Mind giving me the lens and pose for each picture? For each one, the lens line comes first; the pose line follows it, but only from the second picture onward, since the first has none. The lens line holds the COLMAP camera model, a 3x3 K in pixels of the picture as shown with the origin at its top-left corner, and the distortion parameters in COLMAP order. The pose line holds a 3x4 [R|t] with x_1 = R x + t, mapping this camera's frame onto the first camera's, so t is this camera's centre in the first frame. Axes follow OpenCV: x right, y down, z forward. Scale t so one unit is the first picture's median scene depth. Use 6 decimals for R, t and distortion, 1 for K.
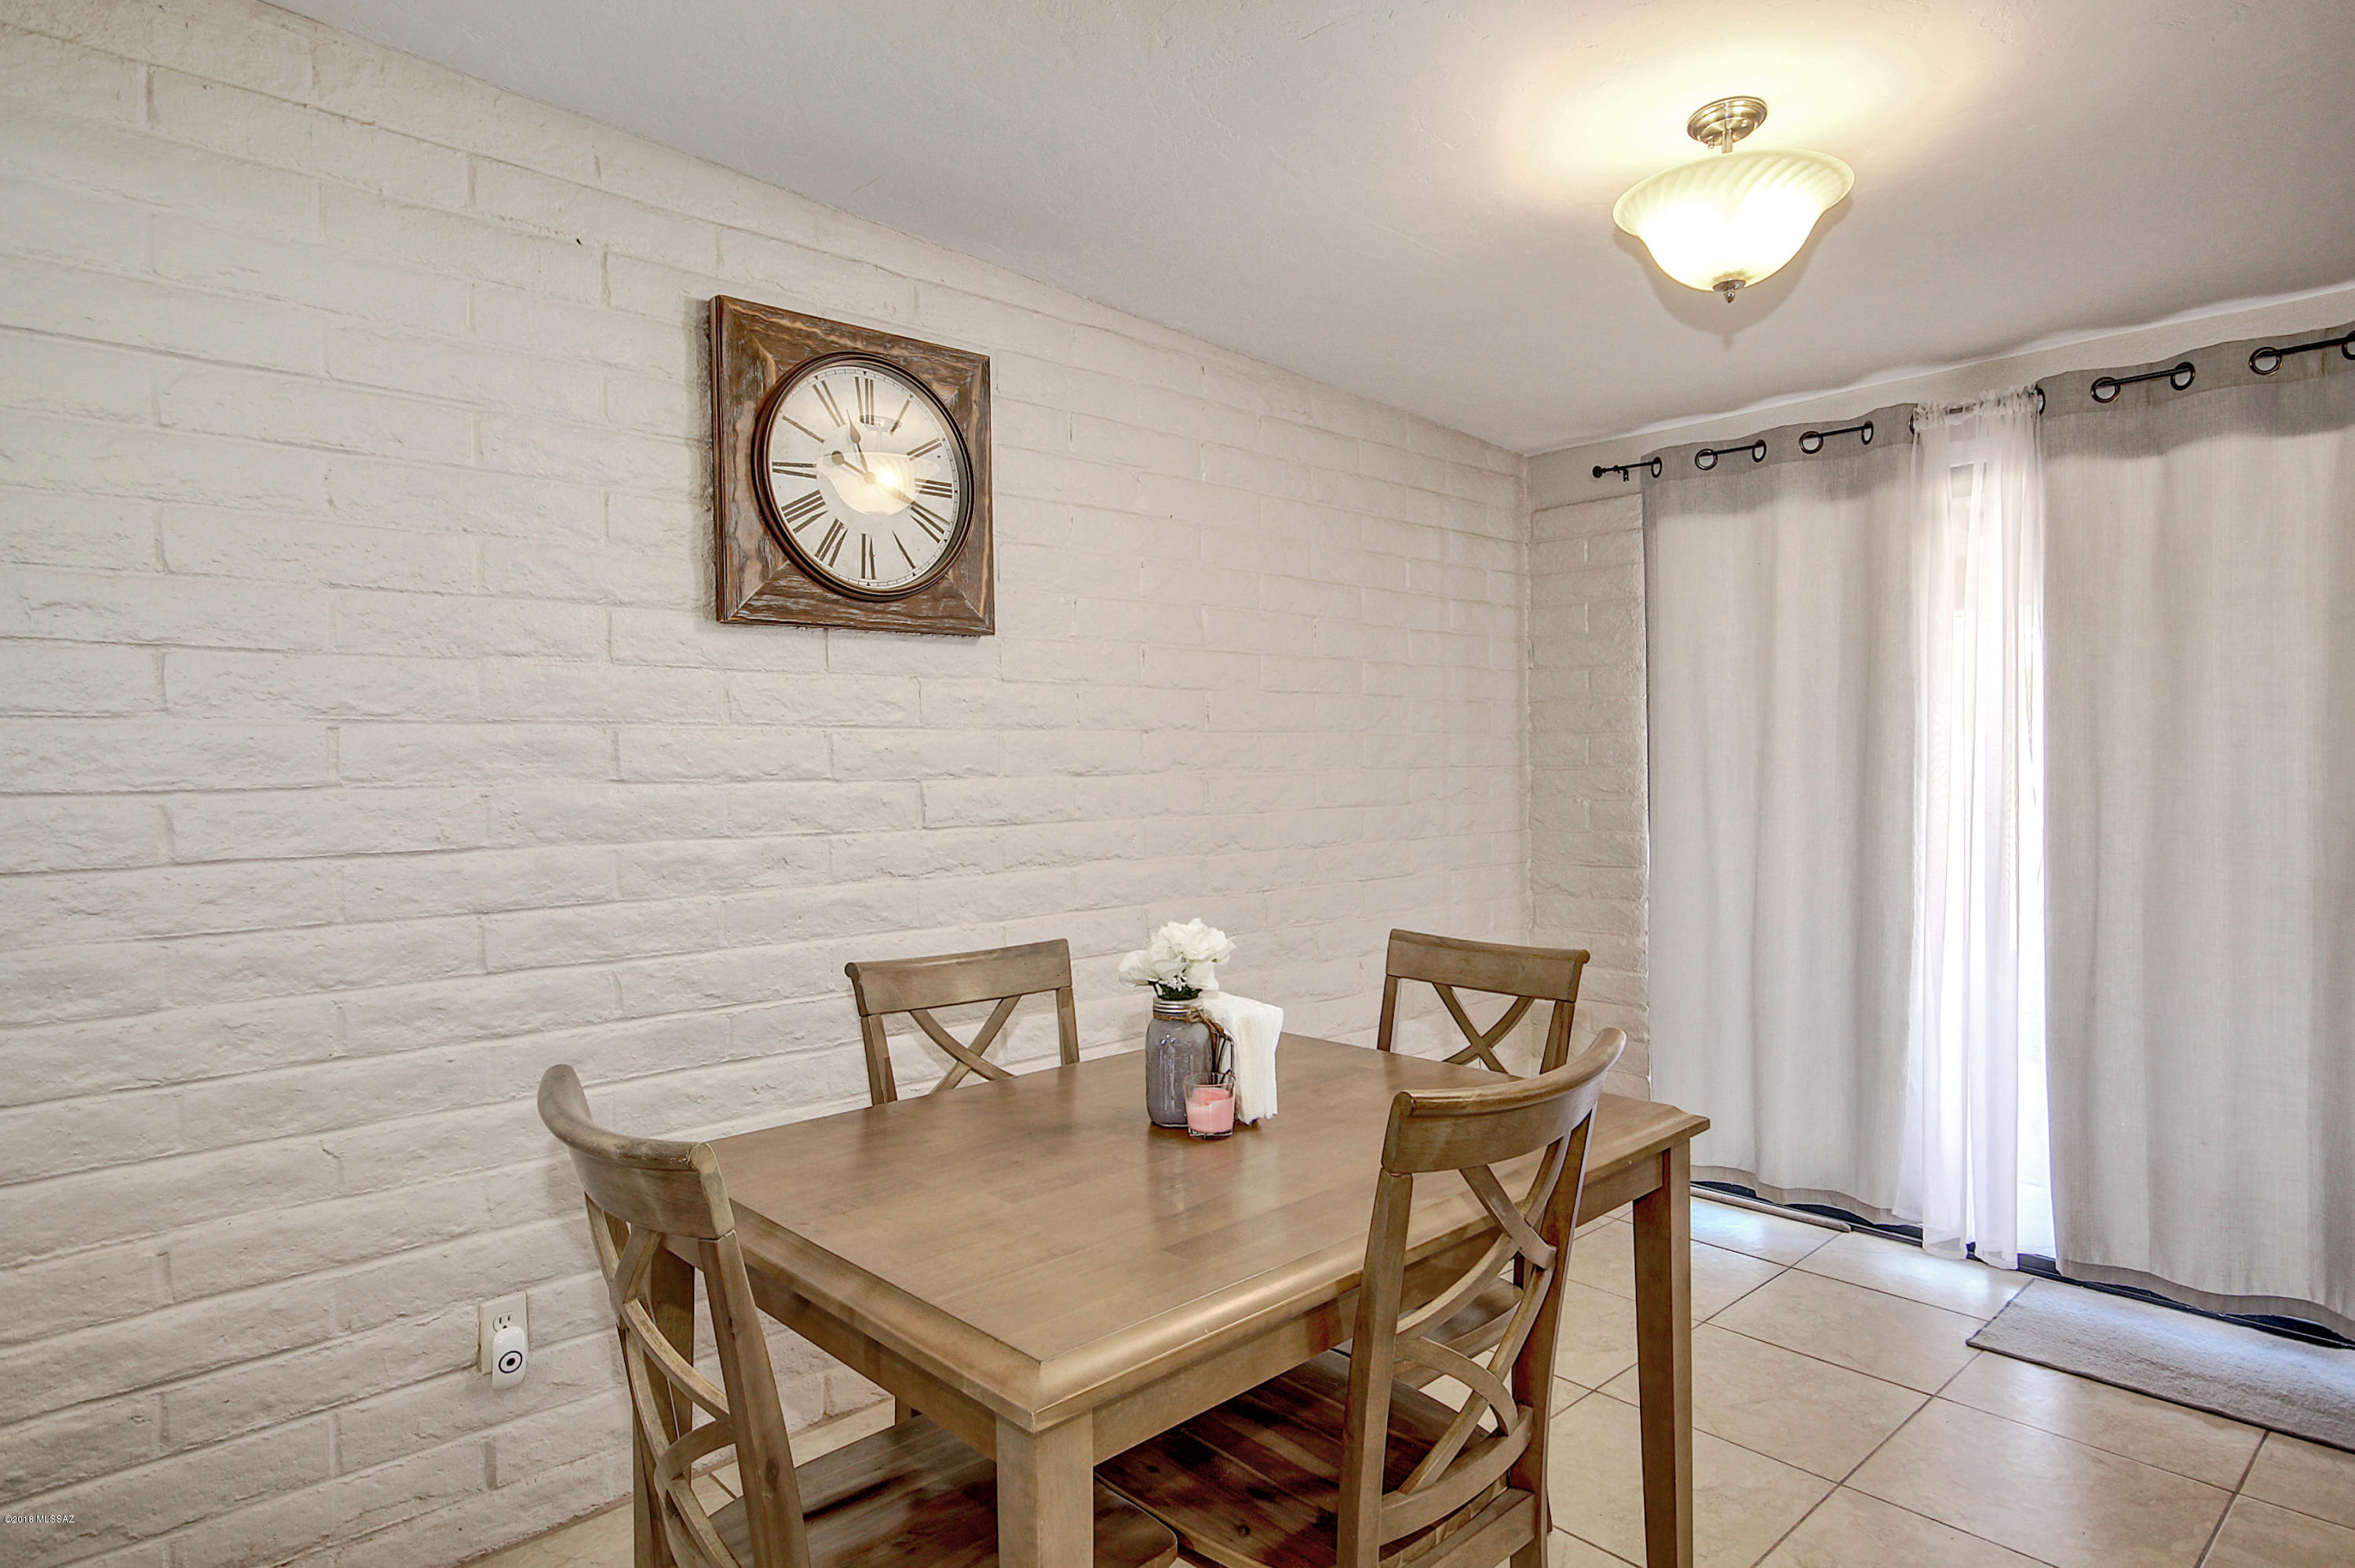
lens RADIAL K [[1349.4, 0, 1179.6], [0, 1349.4, 760.3], [0, 0, 1]] dist [0.001984, 0.000917]
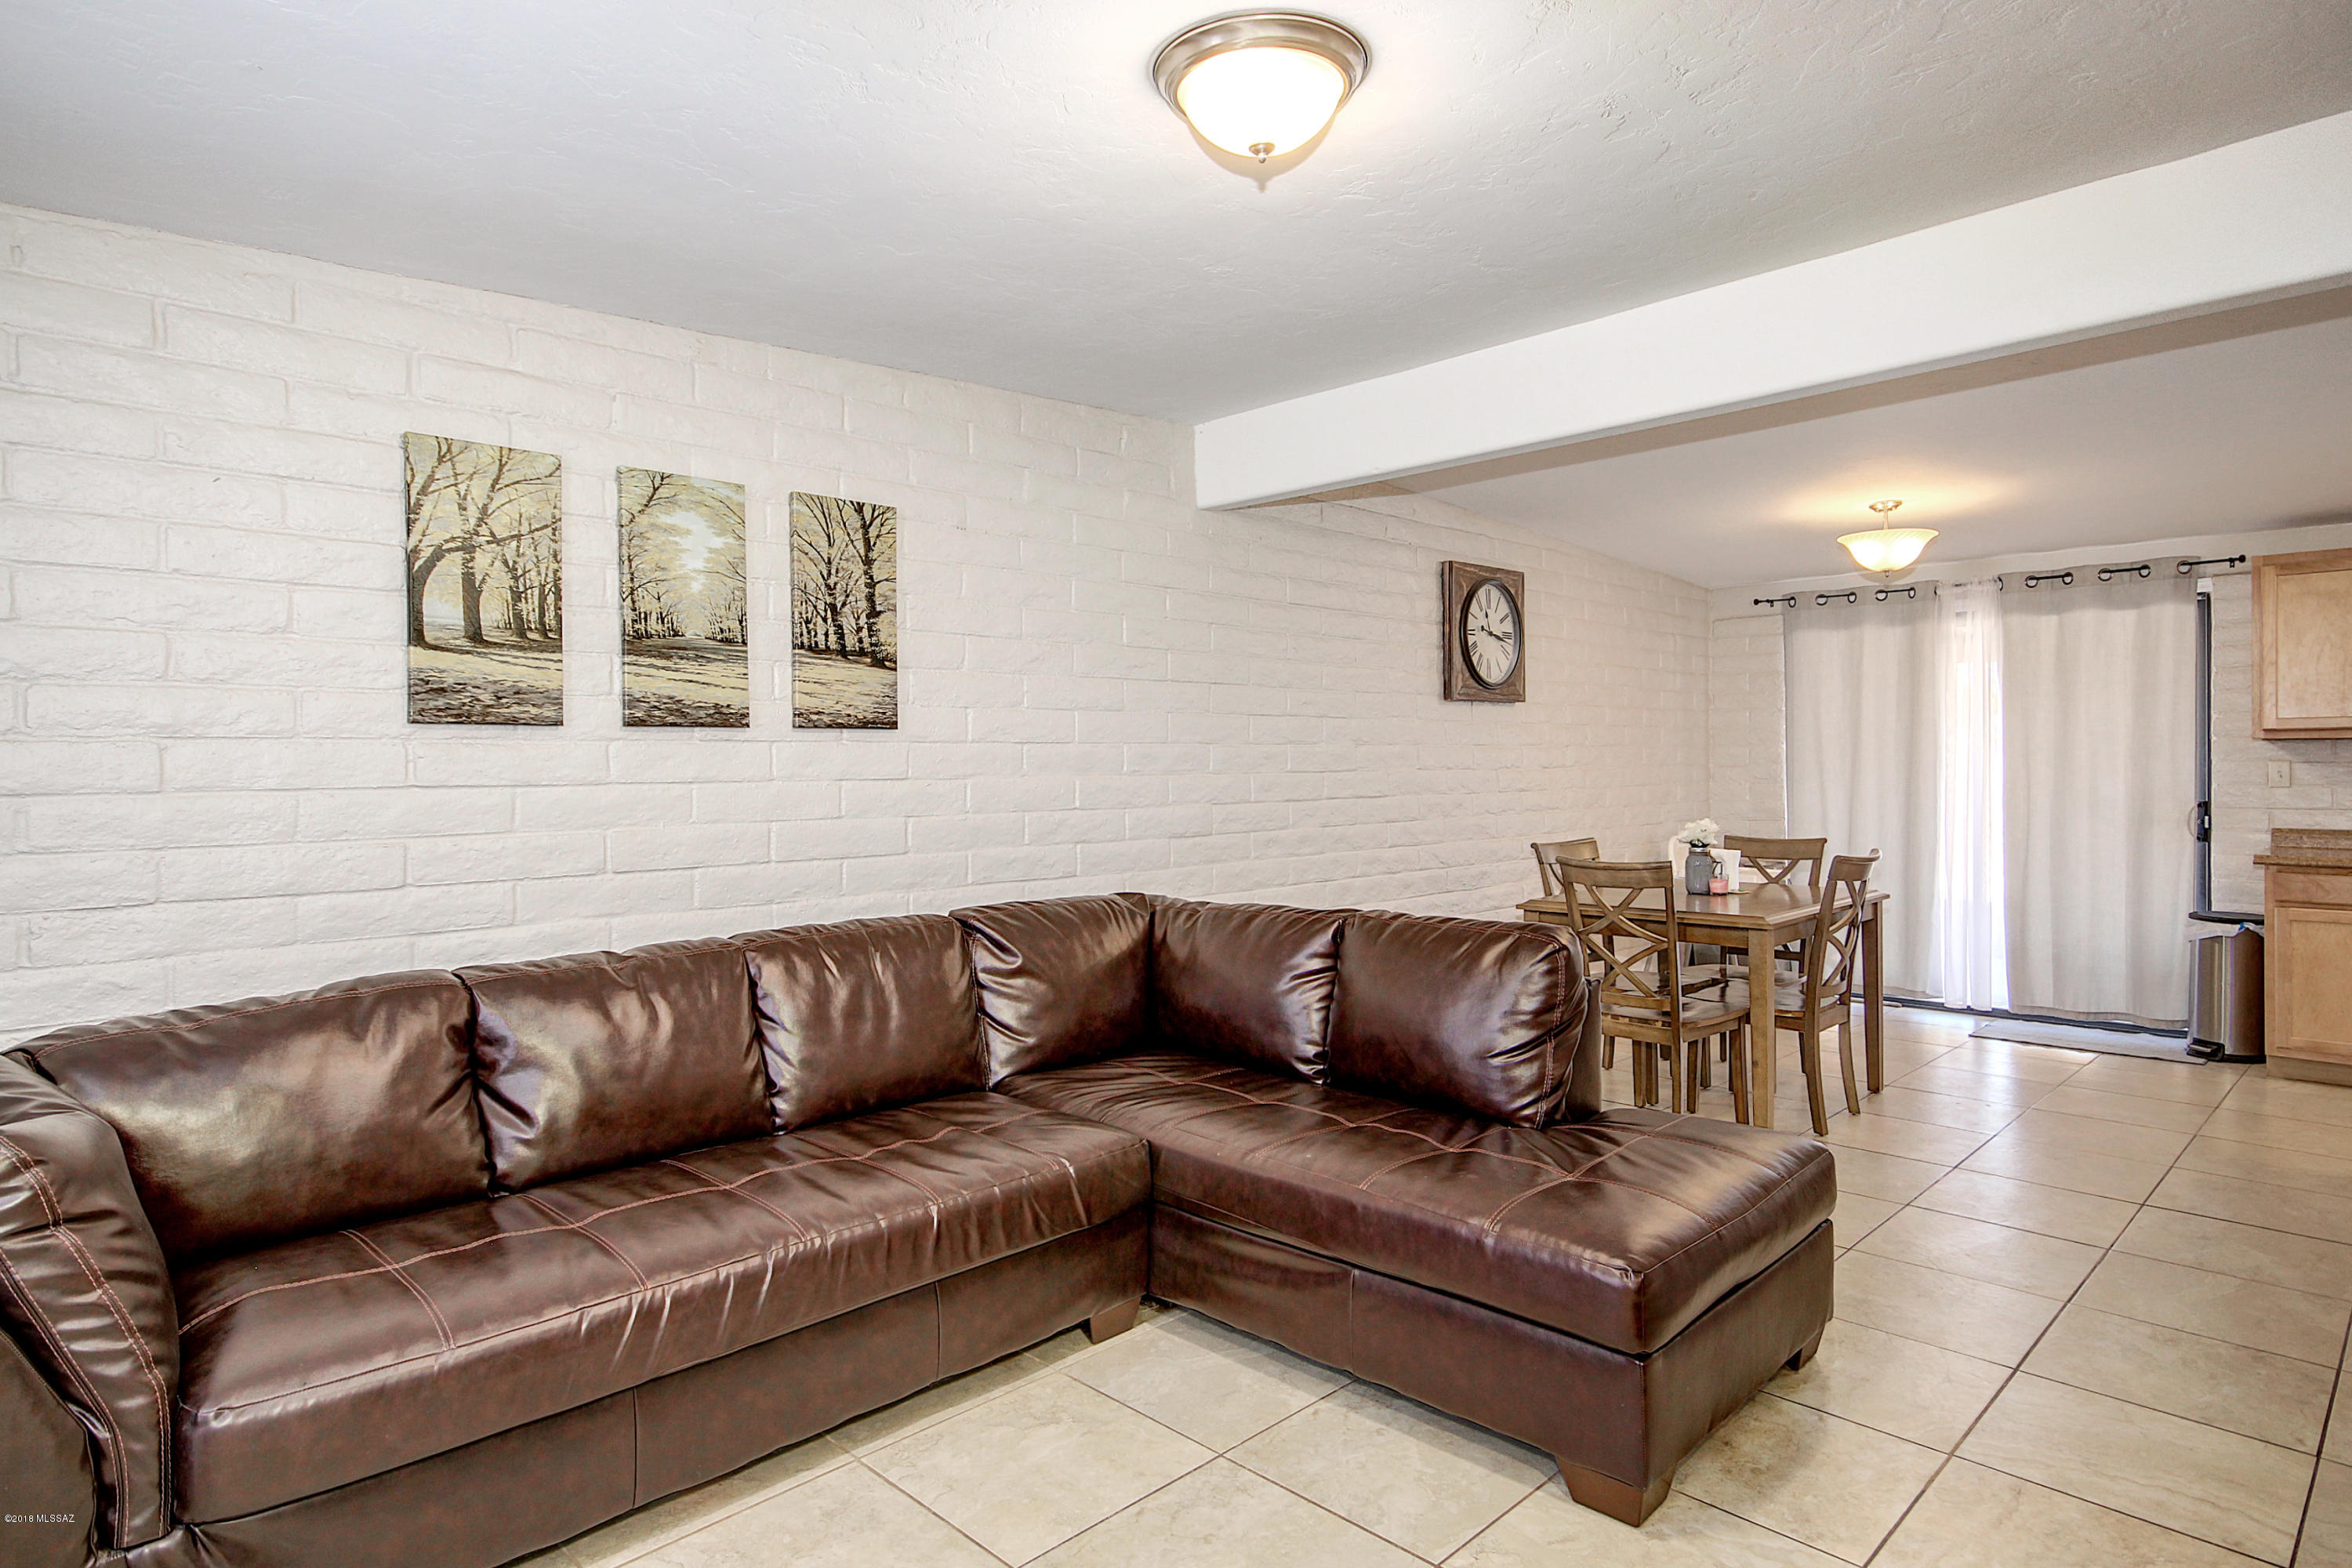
lens RADIAL K [[1322.3, 0, 1175.6], [0, 1322.3, 759.8], [0, 0, 1]] dist [-0.003061, 0.000594]
pose [[0.999532, 0.000909, 0.030589, -0.712464], [-0.000789, 0.999992, -0.003943, 0.006900], [-0.030593, 0.003917, 0.999524, -1.015791]]
